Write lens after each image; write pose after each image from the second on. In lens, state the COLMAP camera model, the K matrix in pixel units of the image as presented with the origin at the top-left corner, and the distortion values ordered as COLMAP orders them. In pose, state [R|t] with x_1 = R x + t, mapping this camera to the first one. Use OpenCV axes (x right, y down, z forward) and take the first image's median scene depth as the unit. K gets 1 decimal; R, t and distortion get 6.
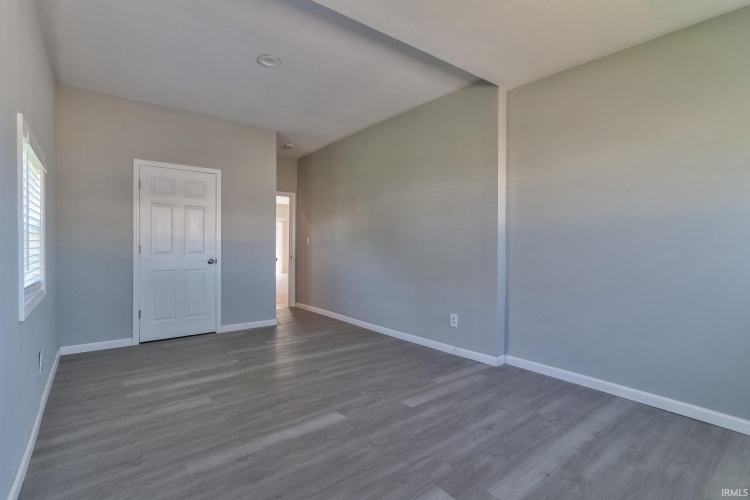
lens RADIAL K [[352.1, 0, 375.0], [0, 352.1, 247.1], [0, 0, 1]] dist [0.002752, -0.000156]
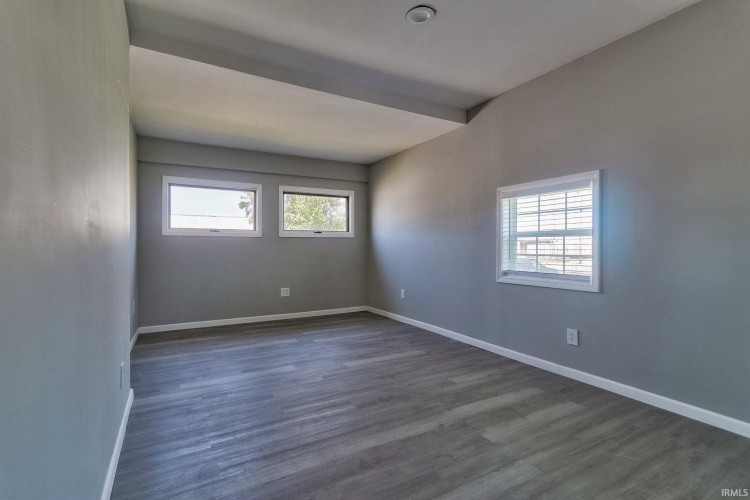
lens RADIAL K [[352.1, 0, 369.8], [0, 352.1, 249.1], [0, 0, 1]] dist [0.002752, -0.000156]
pose [[-0.985609, -0.007698, 0.168867, -0.406814], [-0.005698, 0.999908, 0.012327, -0.006138], [-0.168947, 0.011188, -0.985562, 2.254180]]
